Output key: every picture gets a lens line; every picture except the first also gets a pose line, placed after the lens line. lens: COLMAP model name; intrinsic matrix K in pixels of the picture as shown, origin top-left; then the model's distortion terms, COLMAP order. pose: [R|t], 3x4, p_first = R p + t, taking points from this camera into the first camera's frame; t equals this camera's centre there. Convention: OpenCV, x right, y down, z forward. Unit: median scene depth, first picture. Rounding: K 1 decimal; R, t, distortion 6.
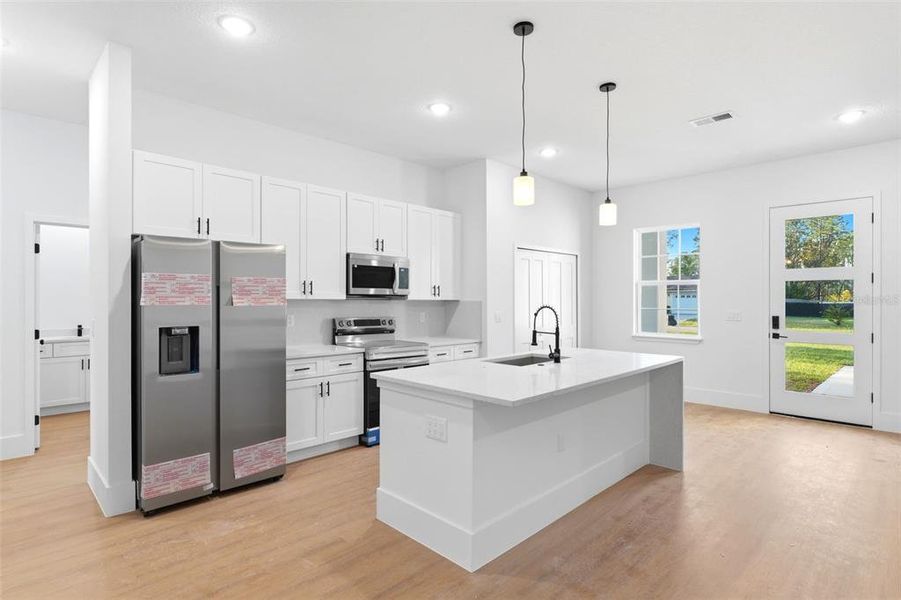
lens RADIAL K [[459.0, 0, 450.6], [0, 459.0, 300.5], [0, 0, 1]] dist [-0.001708, -0.002013]
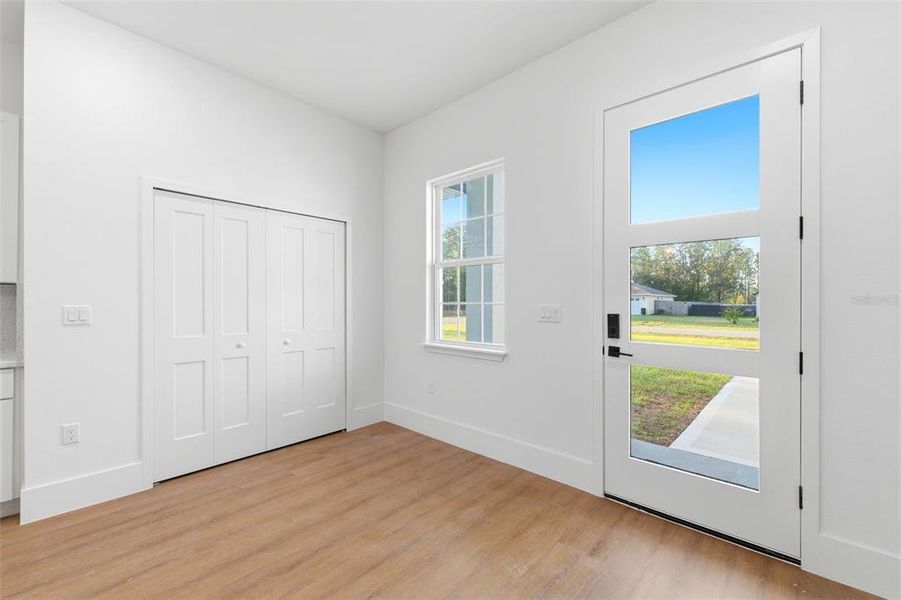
lens RADIAL K [[368.0, 0, 451.8], [0, 368.0, 300.8], [0, 0, 1]] dist [0.002016, 0.000391]
pose [[0.998868, 0.003736, 0.047414, 0.571062], [-0.003455, 0.999976, -0.006002, 0.024682], [-0.047435, 0.005832, 0.998857, 0.664445]]
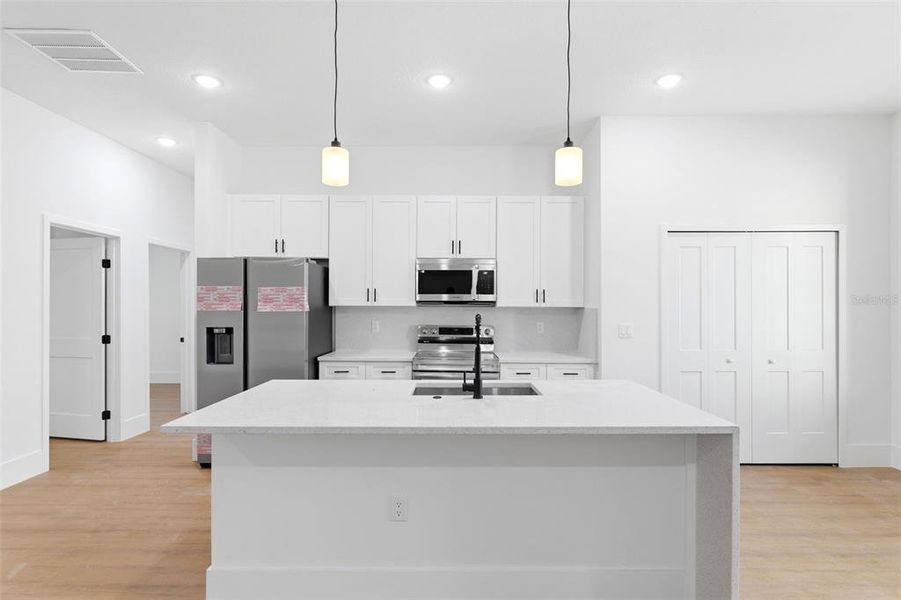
lens RADIAL K [[459.0, 0, 447.0], [0, 459.0, 309.8], [0, 0, 1]] dist [-0.001708, -0.002013]
pose [[0.703452, 0.002165, -0.710740, 0.482862], [-0.001880, 0.999998, 0.001186, 0.003508], [0.710741, 0.000503, 0.703454, 0.340605]]
